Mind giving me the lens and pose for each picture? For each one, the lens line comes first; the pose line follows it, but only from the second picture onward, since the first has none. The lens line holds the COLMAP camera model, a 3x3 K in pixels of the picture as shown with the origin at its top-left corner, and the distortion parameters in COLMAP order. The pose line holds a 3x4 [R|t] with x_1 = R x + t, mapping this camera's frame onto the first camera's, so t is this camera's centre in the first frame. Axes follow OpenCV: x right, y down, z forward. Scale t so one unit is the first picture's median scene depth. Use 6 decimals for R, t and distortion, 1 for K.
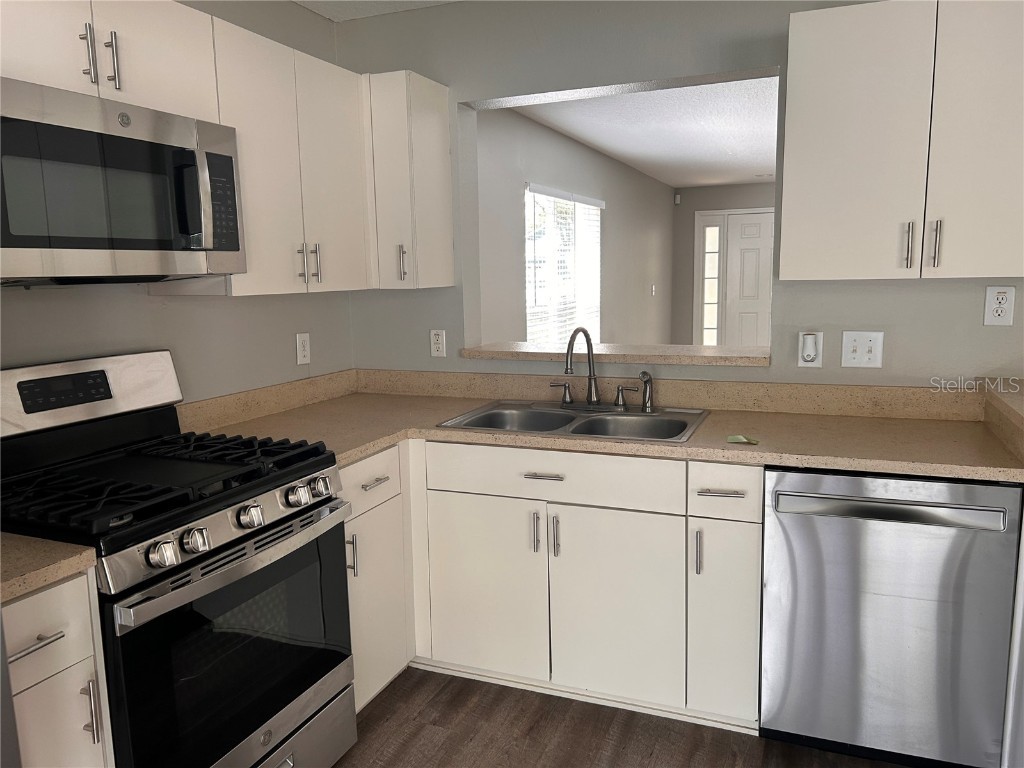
lens RADIAL K [[769.0, 0, 509.8], [0, 769.0, 389.6], [0, 0, 1]] dist [0.034196, -0.039696]
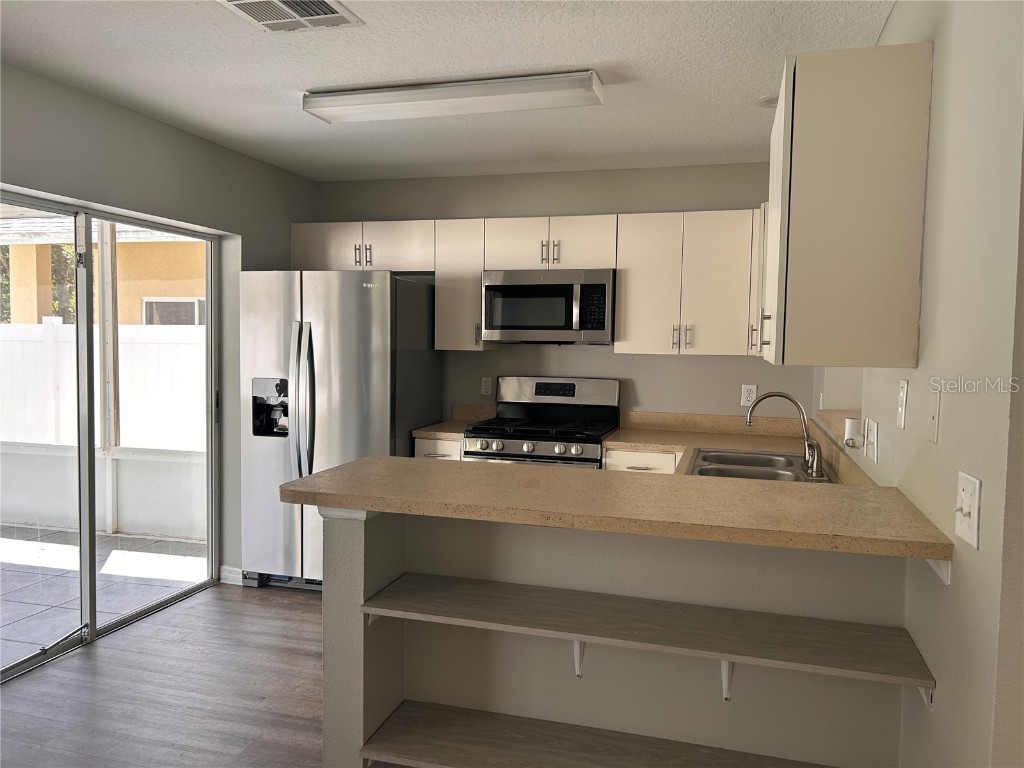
lens RADIAL K [[769.0, 0, 509.8], [0, 769.0, 389.6], [0, 0, 1]] dist [0.034196, -0.039696]
pose [[0.108691, 0.096918, -0.989340, 1.615721], [-0.158336, 0.984218, 0.079021, -0.150950], [0.981385, 0.148059, 0.122322, 0.552743]]
